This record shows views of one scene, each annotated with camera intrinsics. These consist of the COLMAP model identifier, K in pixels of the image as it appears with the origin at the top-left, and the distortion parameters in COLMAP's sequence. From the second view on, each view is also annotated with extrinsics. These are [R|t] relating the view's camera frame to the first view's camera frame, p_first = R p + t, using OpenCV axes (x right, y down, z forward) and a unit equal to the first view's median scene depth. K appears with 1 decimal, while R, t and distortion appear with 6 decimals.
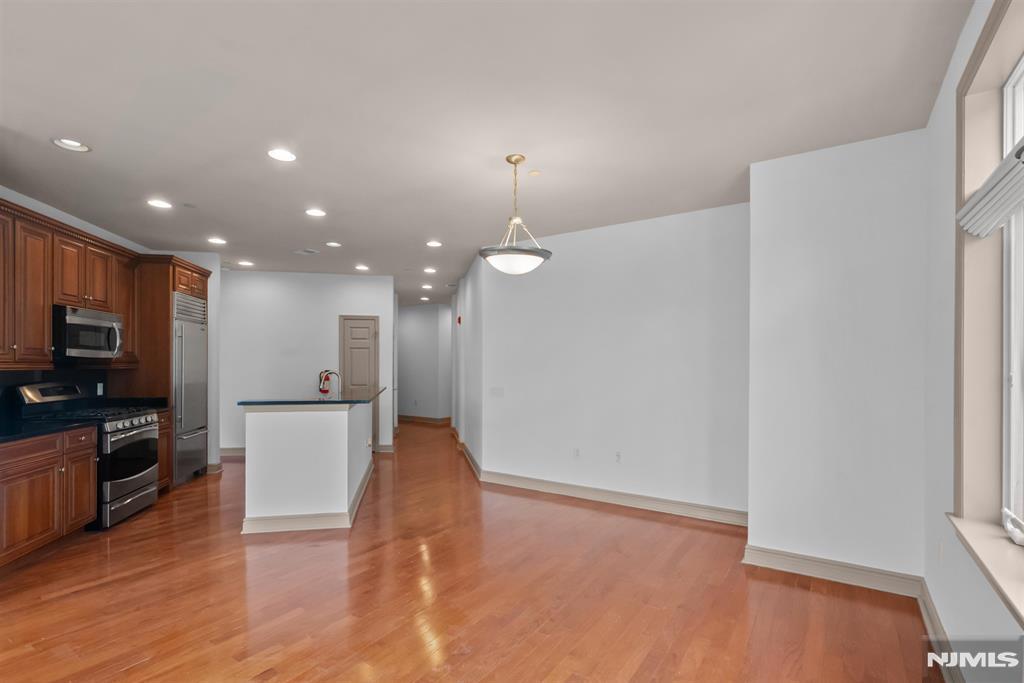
lens RADIAL K [[477.6, 0, 510.7], [0, 477.6, 365.3], [0, 0, 1]] dist [-0.000433, 0.000250]
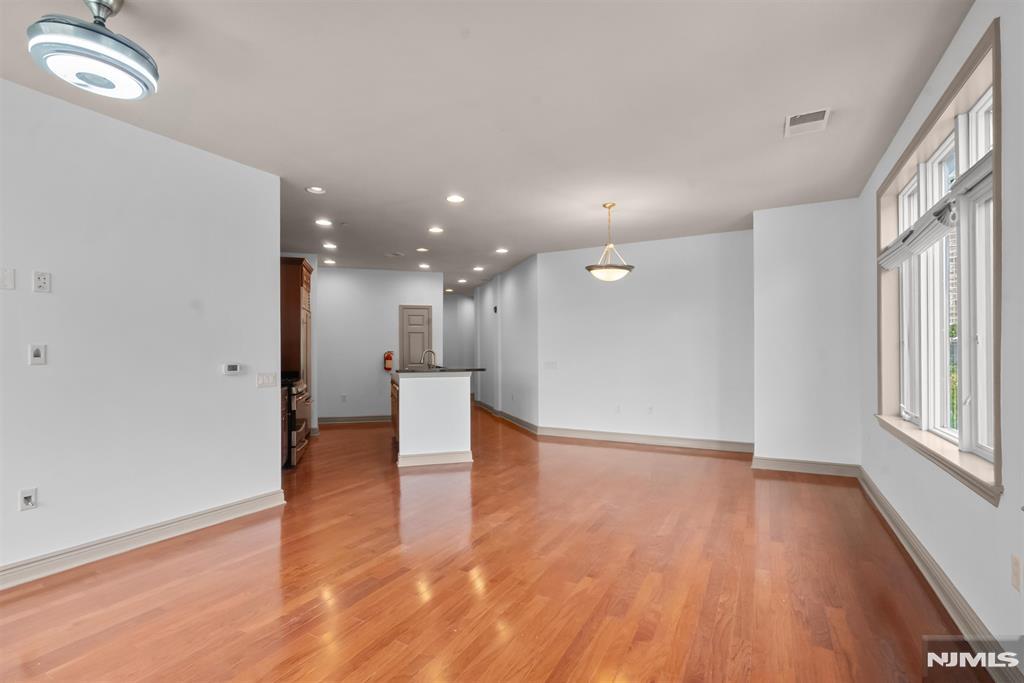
lens RADIAL K [[471.5, 0, 514.3], [0, 471.5, 349.2], [0, 0, 1]] dist [0.000933, 0.000265]
pose [[0.994695, -0.006922, 0.102640, -0.354526], [0.007515, 0.999957, -0.005398, 0.024988], [-0.102598, 0.006140, 0.994704, -0.364133]]
